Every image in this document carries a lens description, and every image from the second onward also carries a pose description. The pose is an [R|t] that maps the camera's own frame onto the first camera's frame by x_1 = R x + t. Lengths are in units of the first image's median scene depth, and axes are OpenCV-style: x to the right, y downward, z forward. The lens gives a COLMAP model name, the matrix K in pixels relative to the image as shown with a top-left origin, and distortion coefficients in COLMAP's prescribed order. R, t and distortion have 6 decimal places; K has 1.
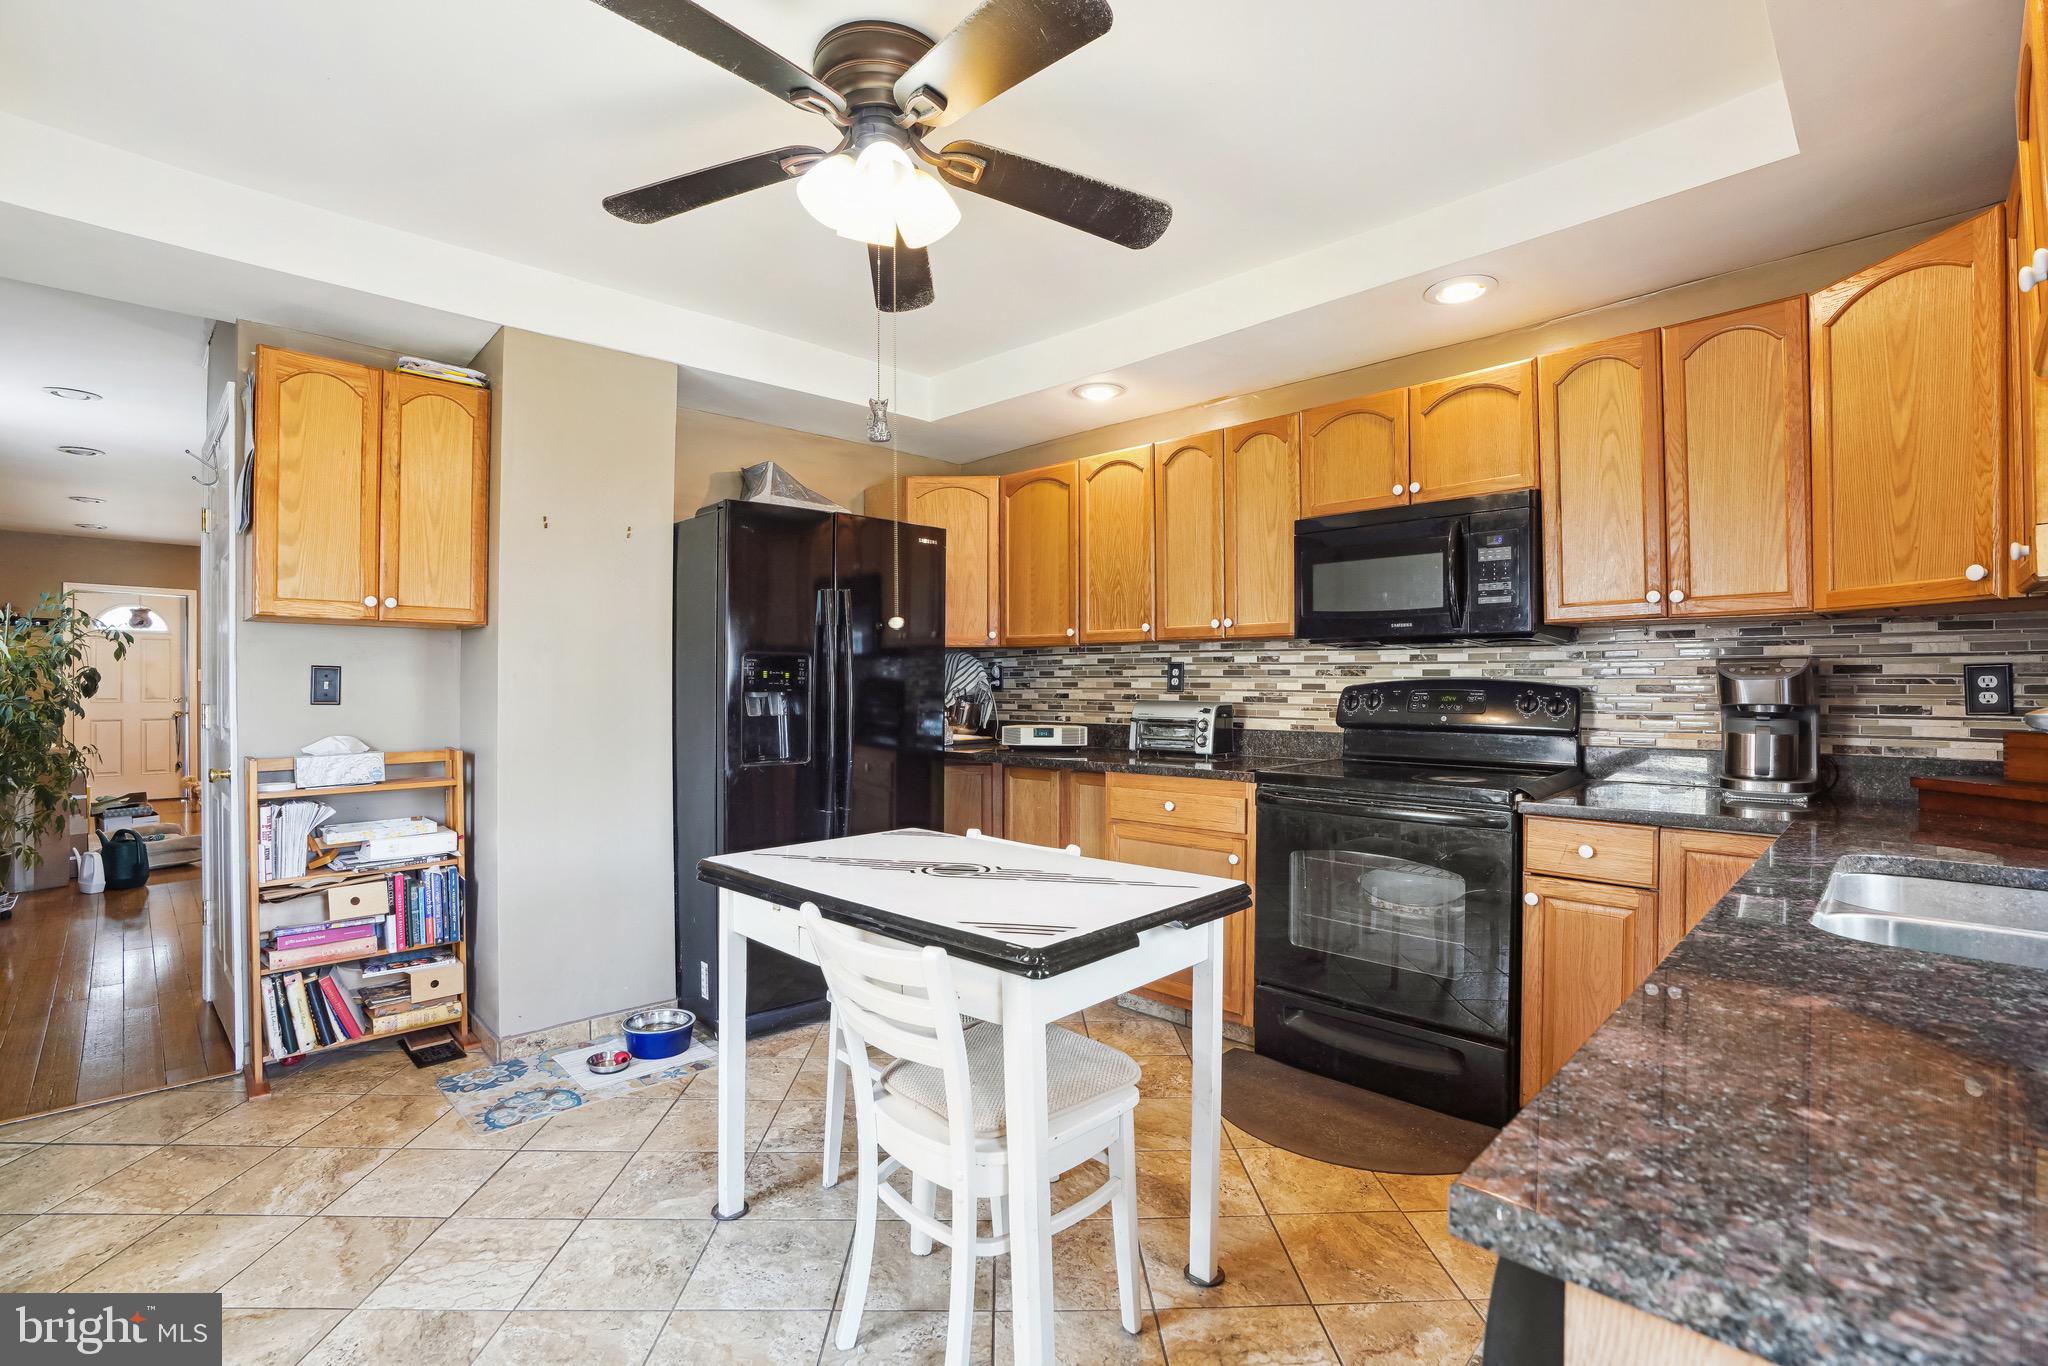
lens RADIAL K [[943.8, 0, 1040.1], [0, 943.8, 681.4], [0, 0, 1]] dist [-0.051539, 0.014129]
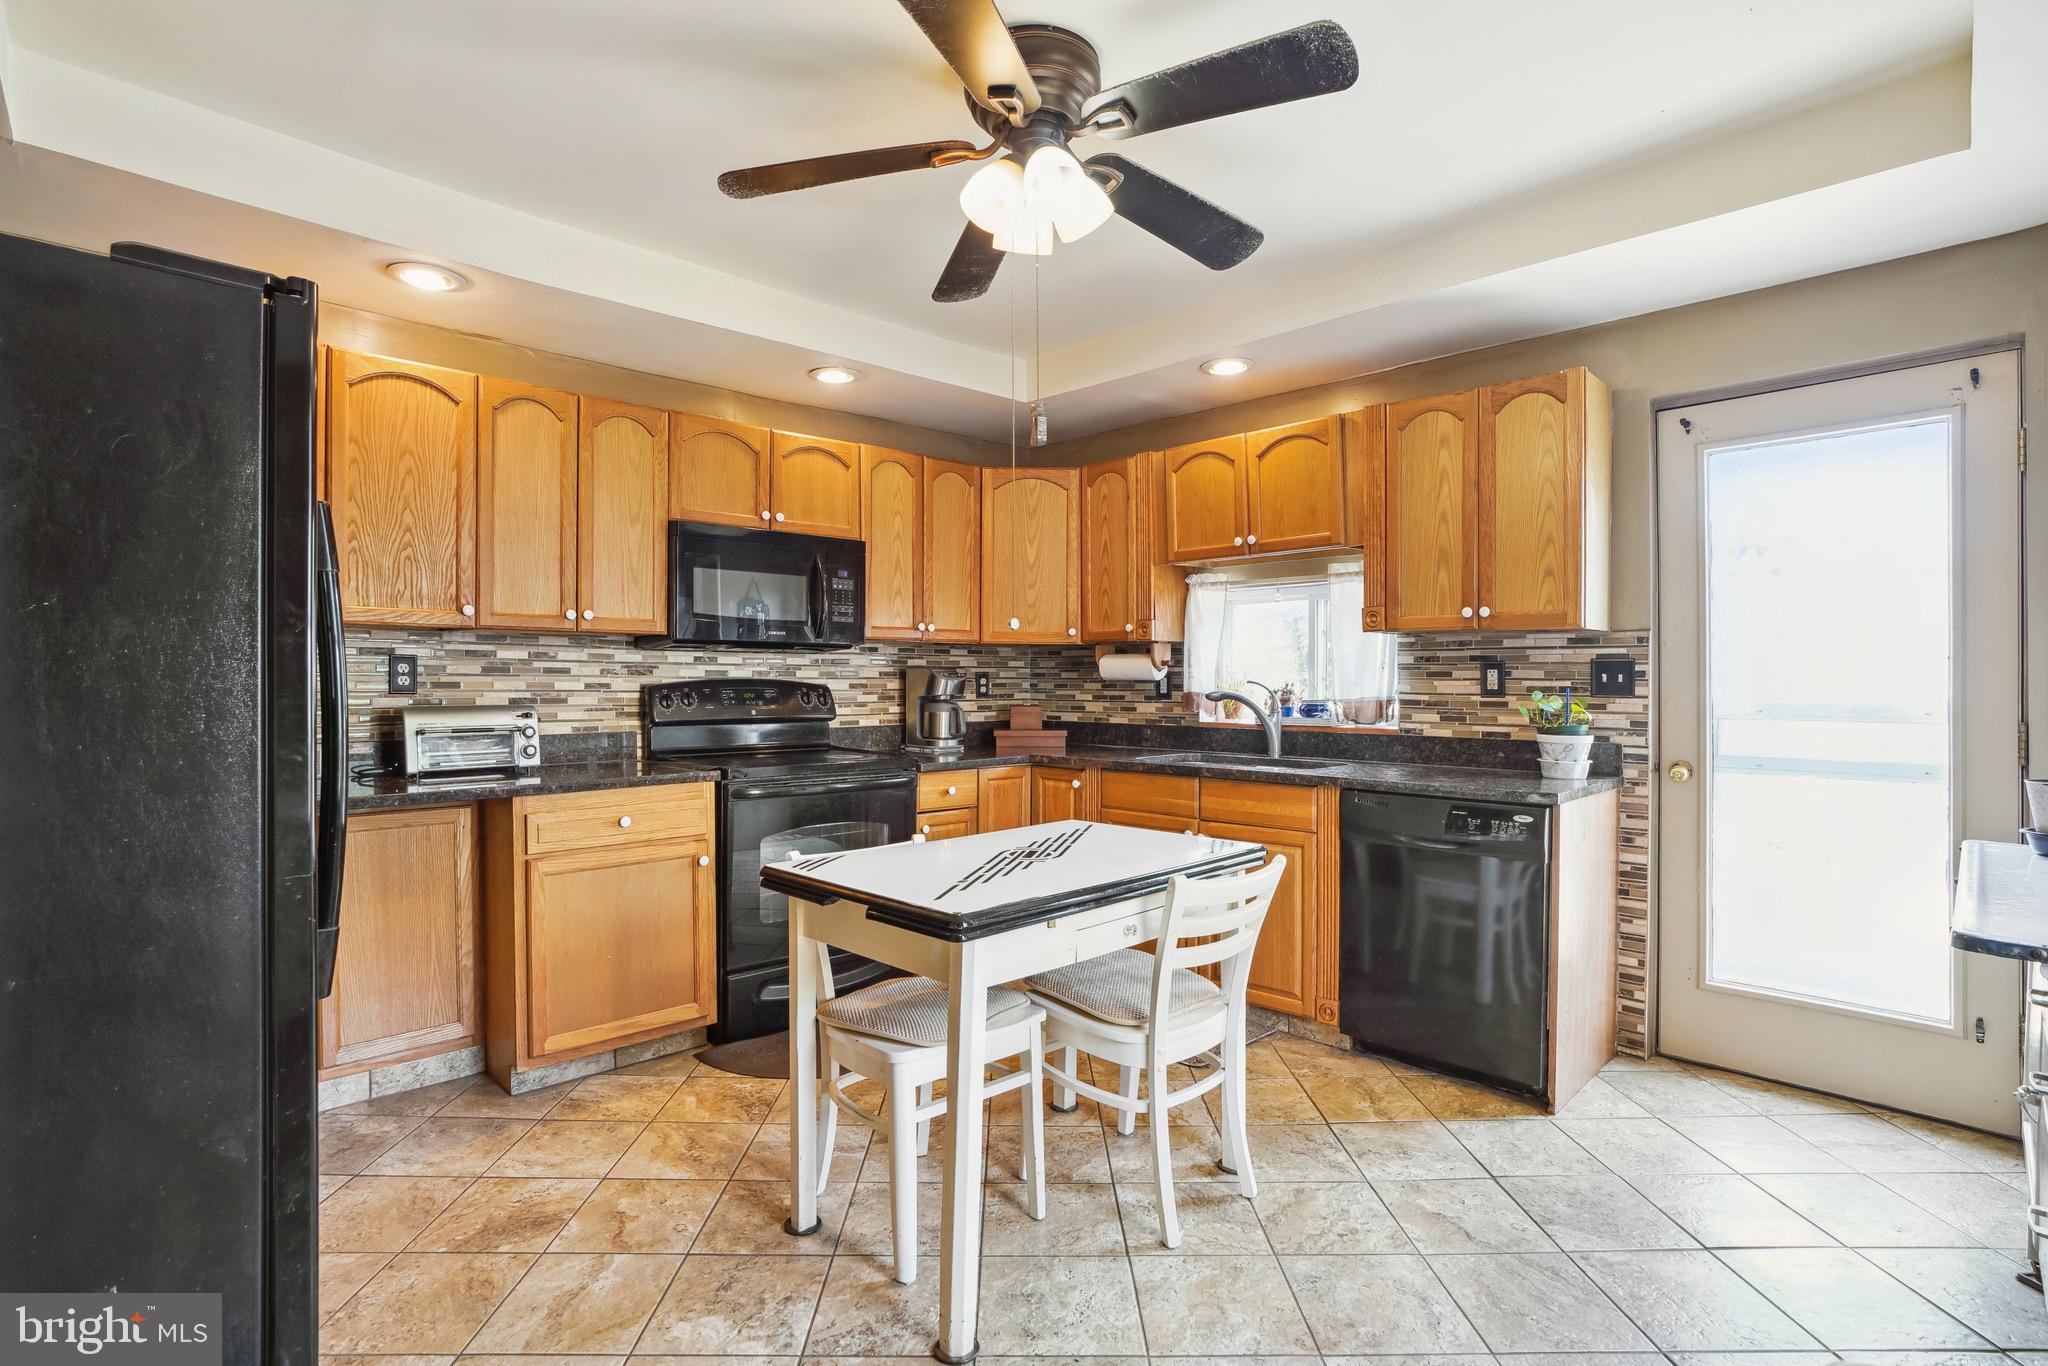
lens RADIAL K [[943.8, 0, 1036.8], [0, 943.8, 683.2], [0, 0, 1]] dist [-0.051539, 0.014129]
pose [[0.041550, -0.002122, 0.999134, -0.708460], [-0.002033, 0.999995, 0.002208, -0.000310], [-0.999134, -0.002123, 0.041545, 0.568760]]
